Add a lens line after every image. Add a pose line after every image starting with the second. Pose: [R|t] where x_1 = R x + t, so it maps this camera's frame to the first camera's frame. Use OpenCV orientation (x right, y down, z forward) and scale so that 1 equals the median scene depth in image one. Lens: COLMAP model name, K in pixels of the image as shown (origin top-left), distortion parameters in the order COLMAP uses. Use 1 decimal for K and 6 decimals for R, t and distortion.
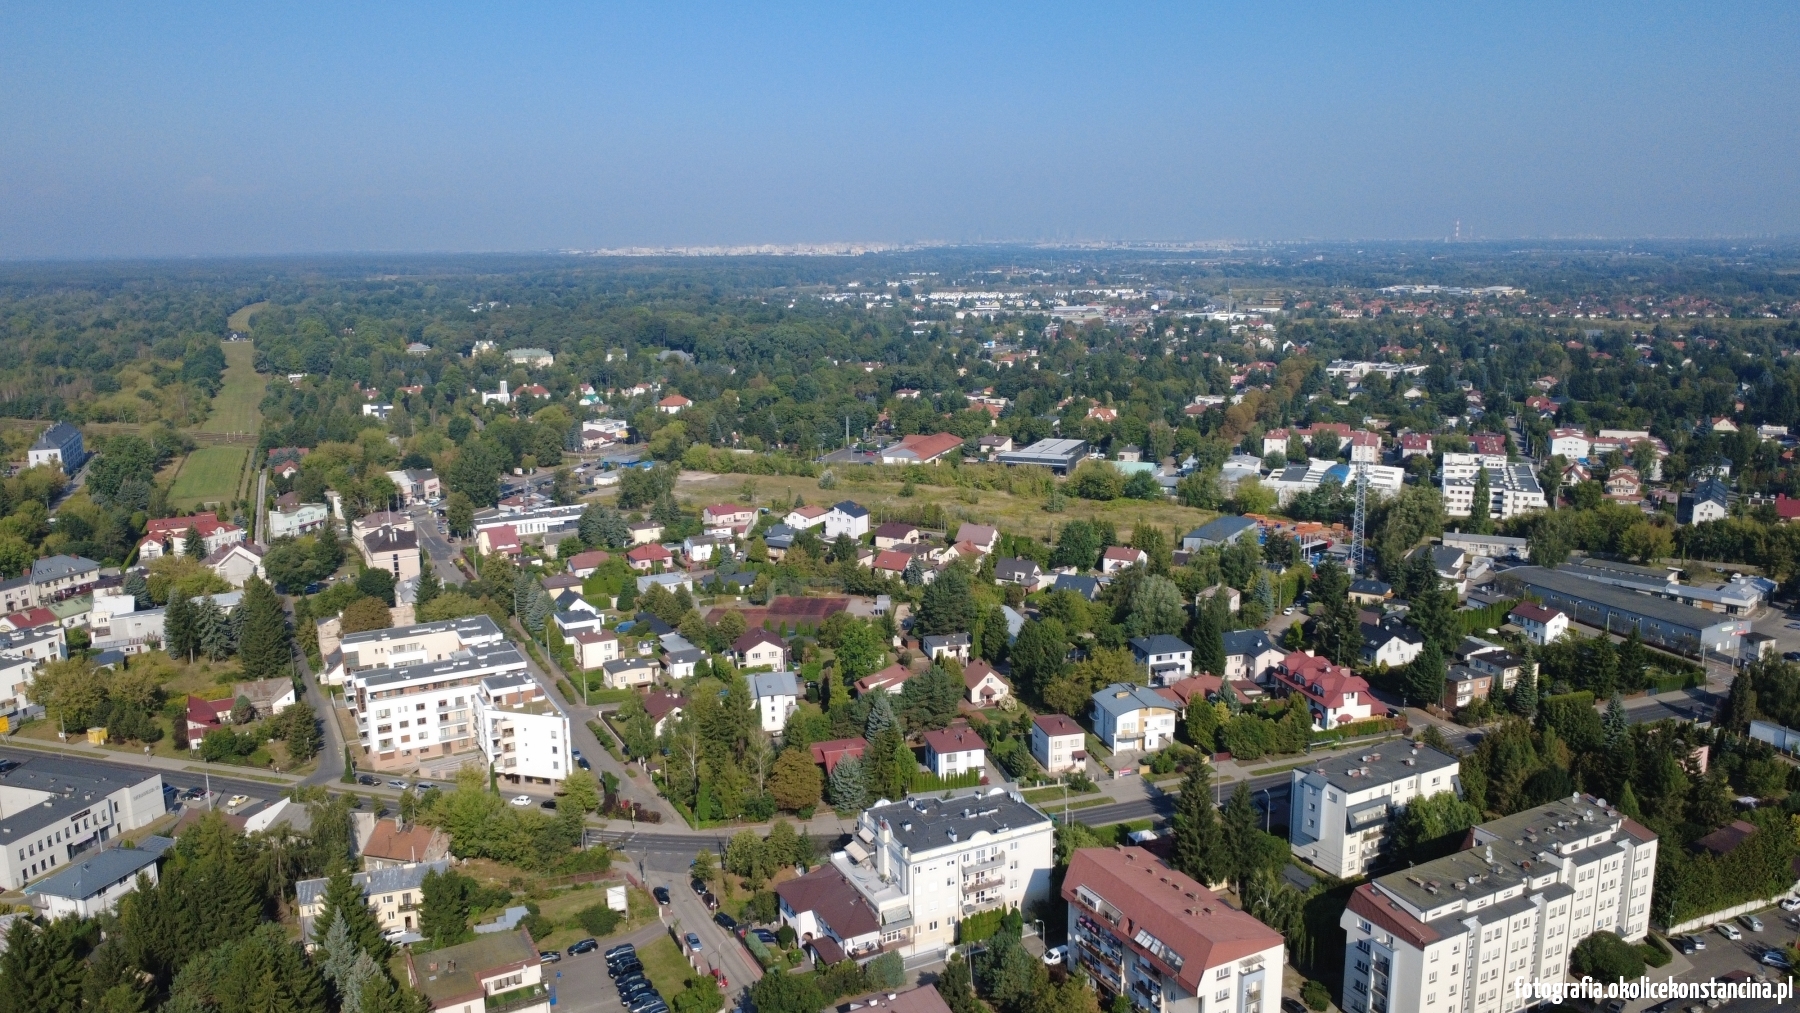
lens RADIAL K [[1322.7, 0, 892.0], [0, 1322.7, 504.2], [0, 0, 1]] dist [-0.001898, -0.004432]
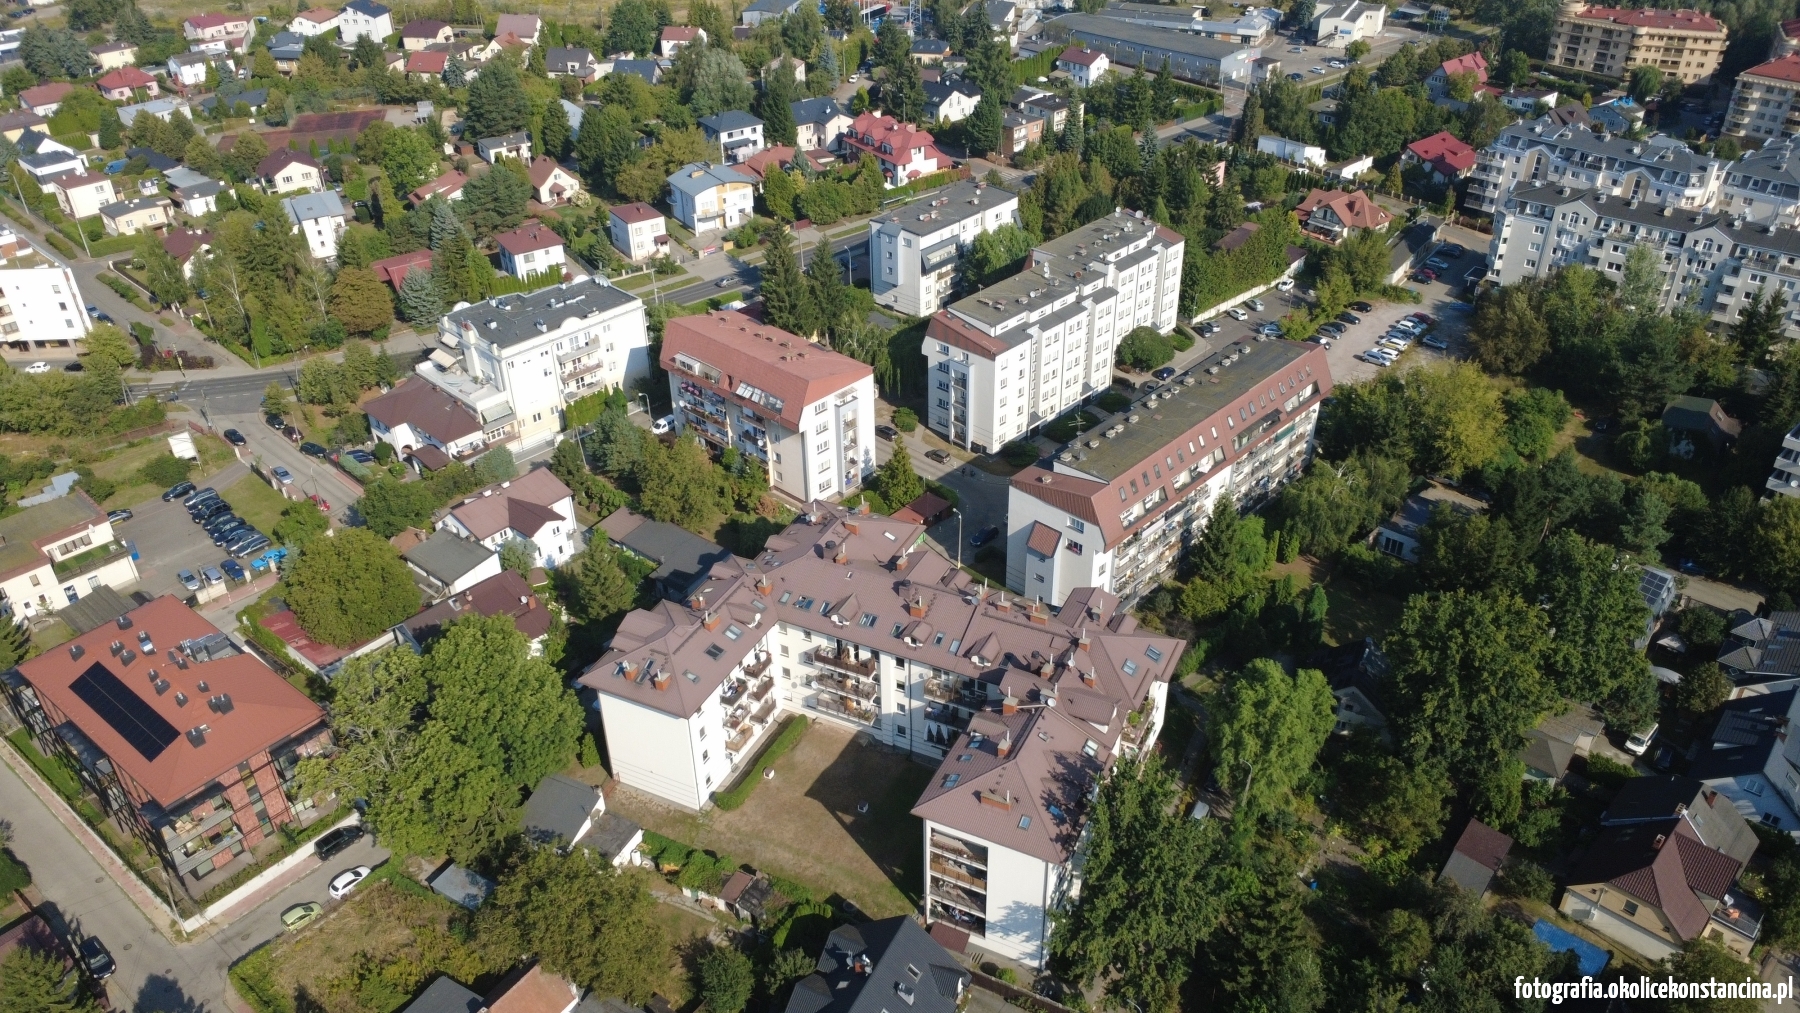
lens RADIAL K [[1322.7, 0, 895.5], [0, 1322.7, 512.1], [0, 0, 1]] dist [-0.001898, -0.004432]
pose [[0.944974, -0.179805, 0.273303, 0.001127], [0.070329, 0.927537, 0.367055, 0.028577], [-0.319497, -0.327636, 0.889144, 0.005678]]
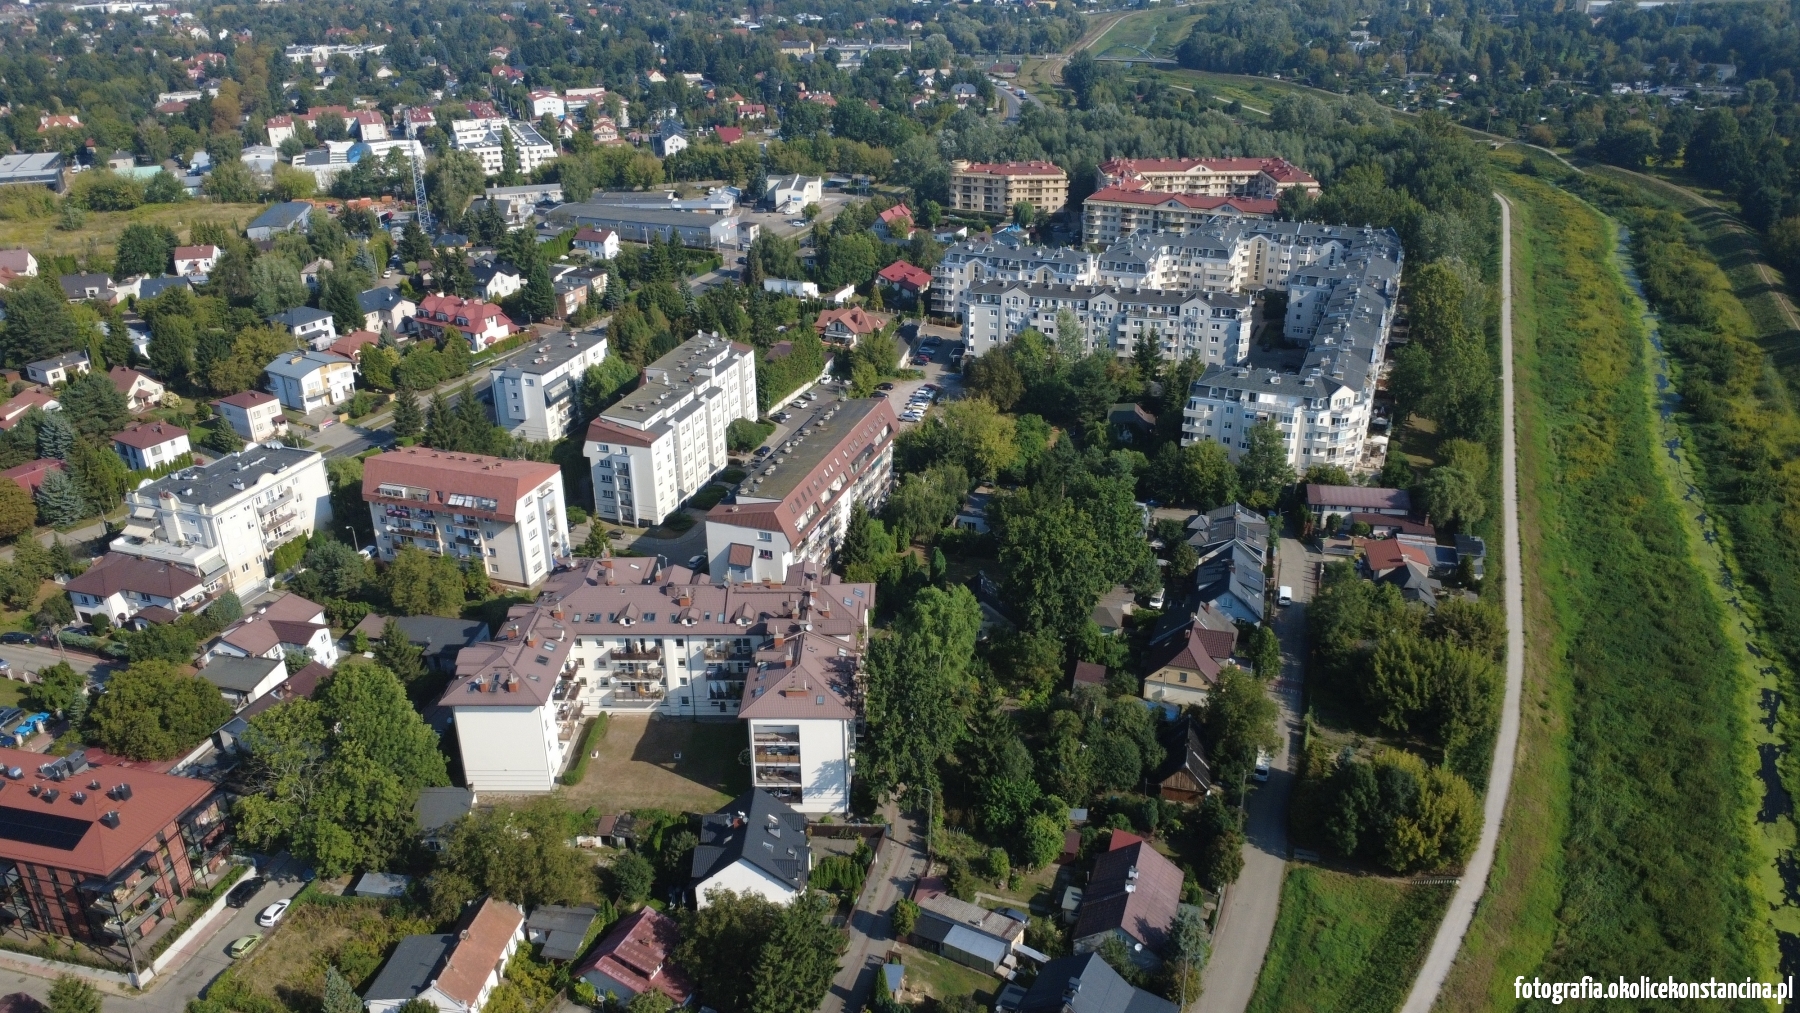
lens RADIAL K [[1322.7, 0, 909.1], [0, 1322.7, 507.3], [0, 0, 1]] dist [-0.001898, -0.004432]
pose [[0.712218, -0.288752, 0.639819, -0.191635], [0.139766, 0.951560, 0.273859, 0.035611], [-0.687903, -0.105622, 0.718076, -0.114450]]
